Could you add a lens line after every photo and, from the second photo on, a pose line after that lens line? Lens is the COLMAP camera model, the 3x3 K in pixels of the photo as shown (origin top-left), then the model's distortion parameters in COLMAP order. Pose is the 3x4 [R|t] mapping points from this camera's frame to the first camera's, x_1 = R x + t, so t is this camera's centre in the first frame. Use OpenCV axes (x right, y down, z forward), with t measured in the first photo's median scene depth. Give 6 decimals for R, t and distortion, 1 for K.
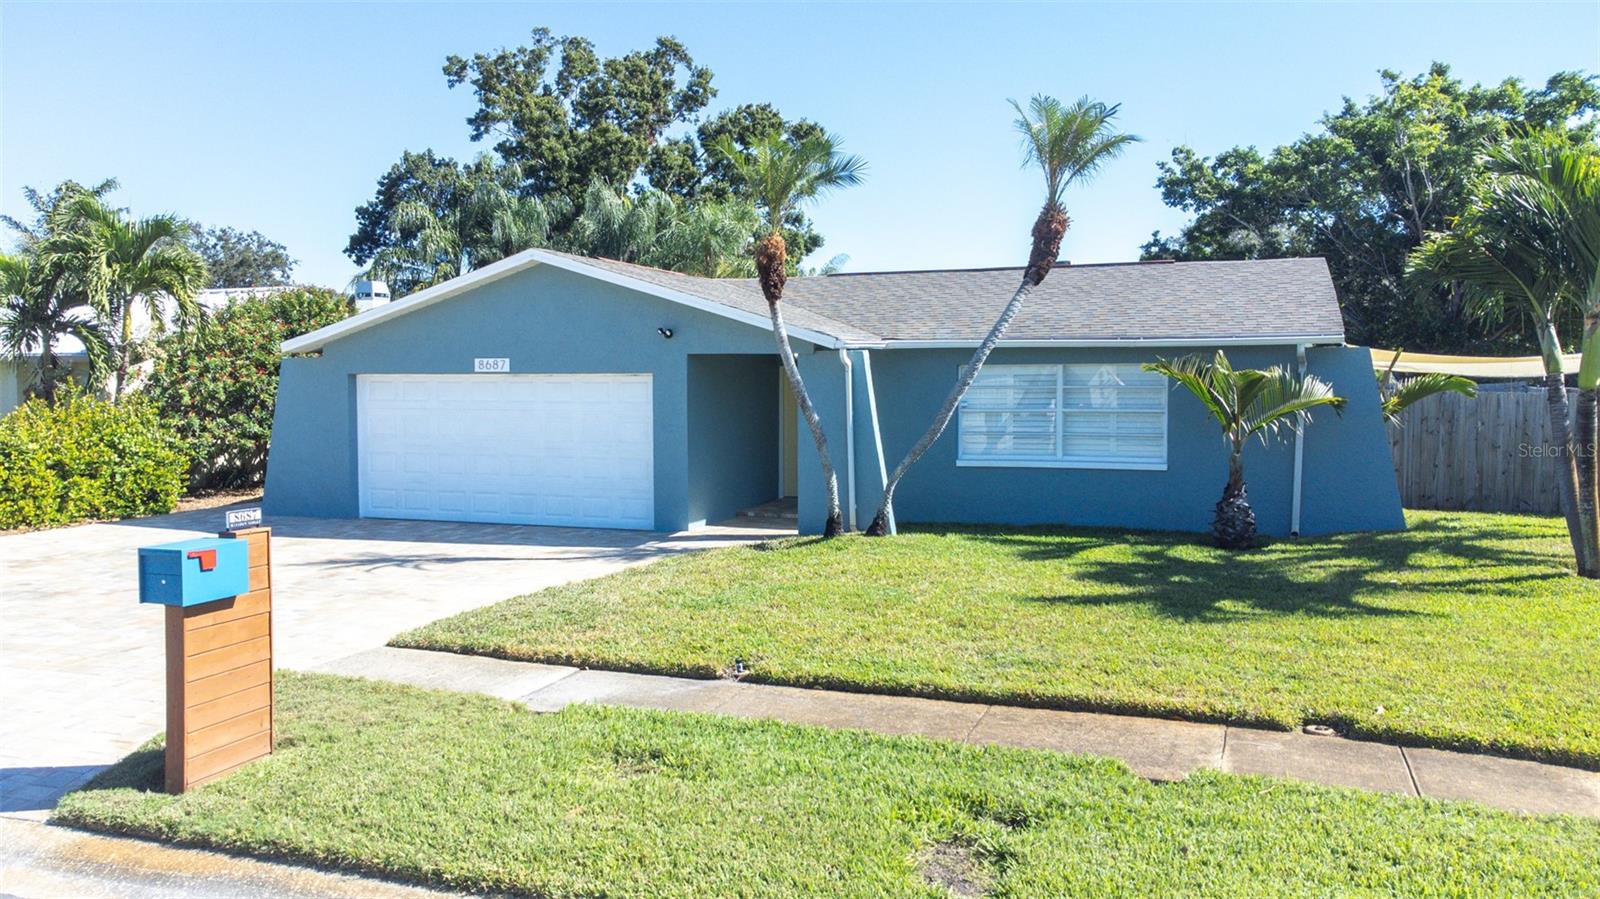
lens RADIAL K [[1263.4, 0, 755.4], [0, 1263.4, 448.7], [0, 0, 1]] dist [-0.031583, 0.146666]
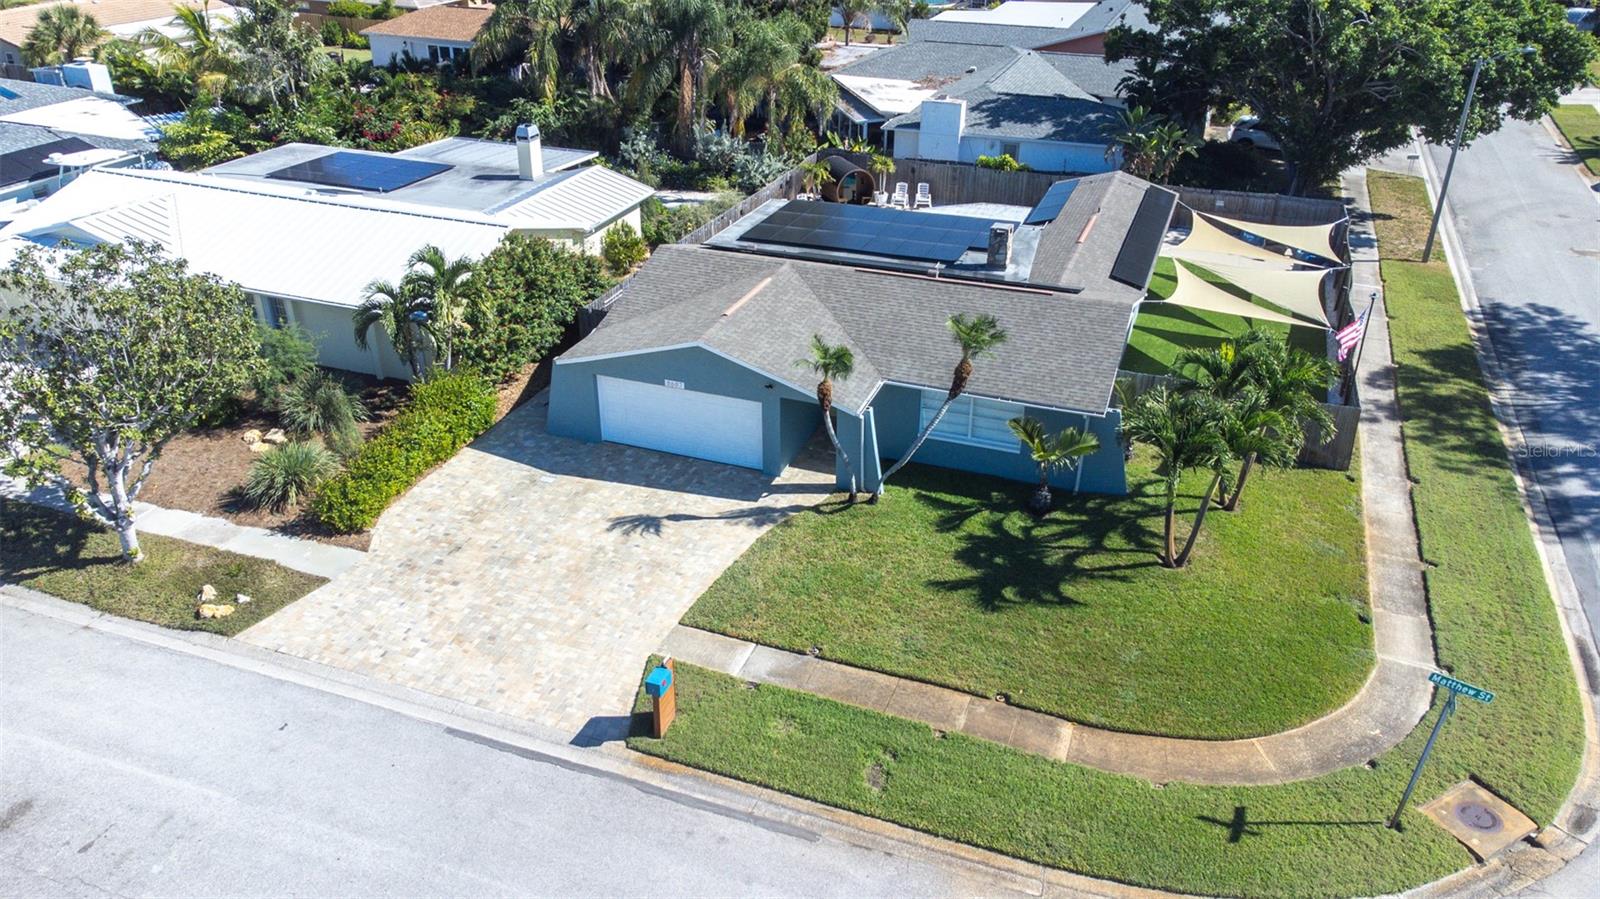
lens RADIAL K [[1170.1, 0, 802.3], [0, 1170.1, 456.3], [0, 0, 1]] dist [0.001505, 0.078103]
pose [[0.999926, 0.000496, 0.012172, -0.046434], [-0.005635, 0.904694, 0.426025, -0.848287], [-0.010800, -0.426062, 0.904629, -0.749163]]
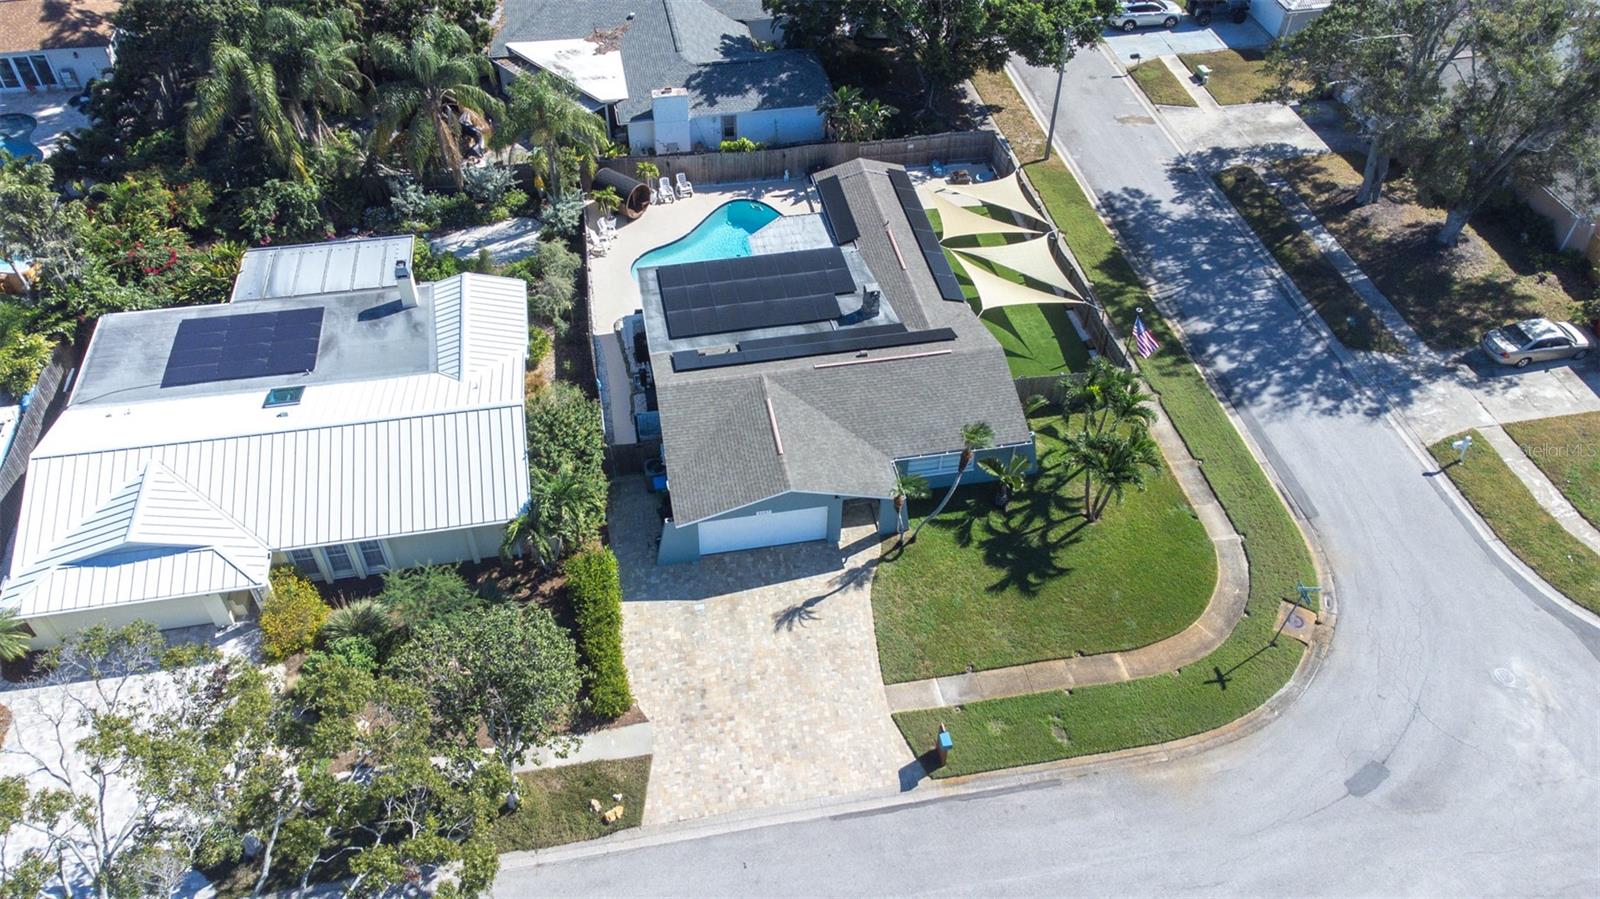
lens RADIAL K [[1144.5, 0, 788.4], [0, 1144.5, 455.0], [0, 0, 1]] dist [-0.000536, 0.085989]
pose [[0.853614, -0.365346, 0.371301, -1.205506], [0.021495, 0.736897, 0.675663, -2.117251], [-0.520462, -0.568775, 0.636879, -0.585978]]
